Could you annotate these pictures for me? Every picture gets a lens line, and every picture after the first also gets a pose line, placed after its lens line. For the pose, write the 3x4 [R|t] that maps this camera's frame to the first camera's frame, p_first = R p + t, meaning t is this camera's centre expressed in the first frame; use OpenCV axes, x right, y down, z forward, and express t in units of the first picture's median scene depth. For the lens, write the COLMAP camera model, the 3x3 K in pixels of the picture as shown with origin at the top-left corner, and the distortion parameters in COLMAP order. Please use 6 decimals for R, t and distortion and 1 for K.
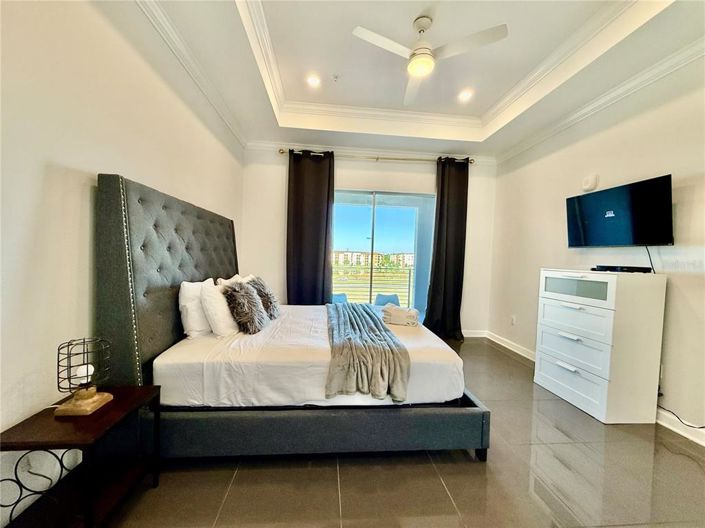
lens RADIAL K [[280.3, 0, 349.5], [0, 280.3, 263.9], [0, 0, 1]] dist [-0.000465, 0.000471]
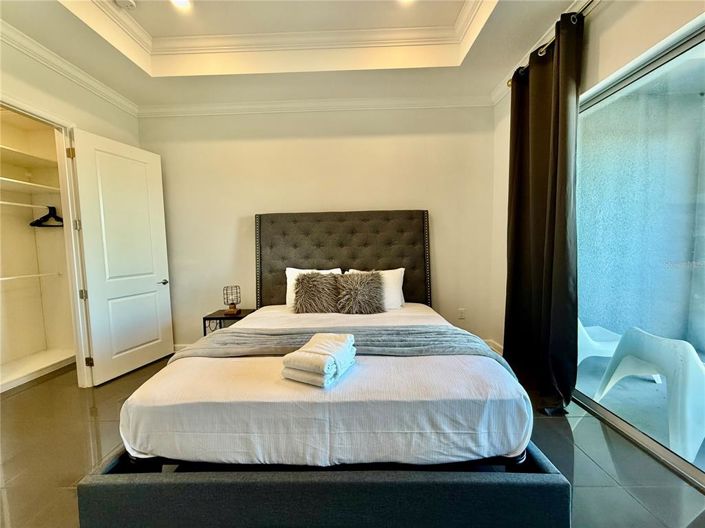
lens RADIAL K [[280.3, 0, 351.5], [0, 280.3, 264.2], [0, 0, 1]] dist [-0.000465, 0.000471]
pose [[-0.102823, 0.035510, -0.994066, 0.448382], [-0.007969, 0.999301, 0.036521, -0.008210], [0.994668, 0.011677, -0.102468, 0.714514]]
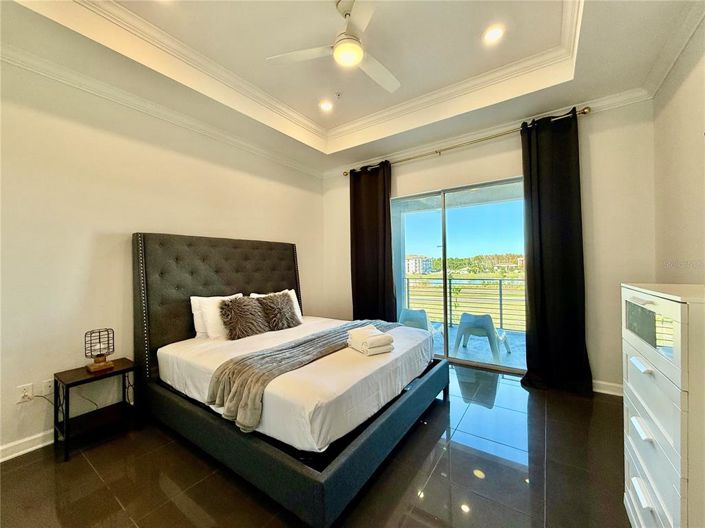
lens RADIAL K [[280.3, 0, 350.4], [0, 280.3, 263.5], [0, 0, 1]] dist [-0.000465, 0.000471]
pose [[0.768485, -0.050929, -0.637837, 0.443422], [0.026394, 0.998502, -0.047927, -0.006760], [0.639323, 0.019996, 0.768678, 0.195239]]
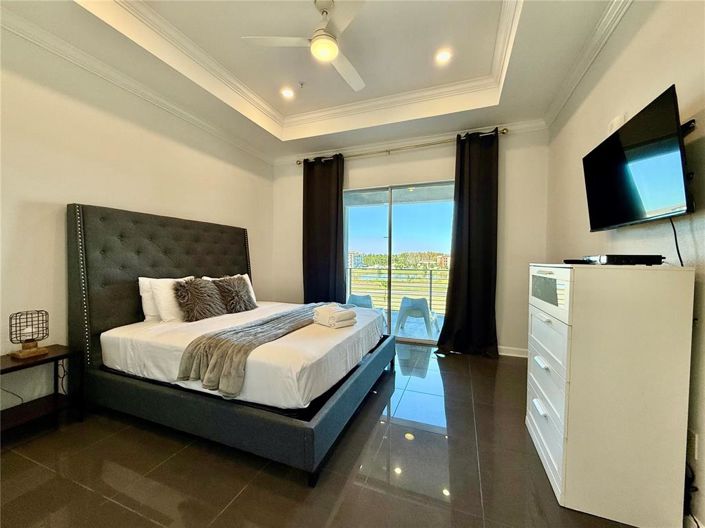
lens RADIAL K [[280.3, 0, 350.1], [0, 280.3, 263.6], [0, 0, 1]] dist [-0.000465, 0.000471]
pose [[0.897708, -0.020436, -0.440116, 0.412896], [0.011505, 0.999670, -0.022951, 0.019013], [0.440440, 0.015540, 0.897647, 0.116313]]
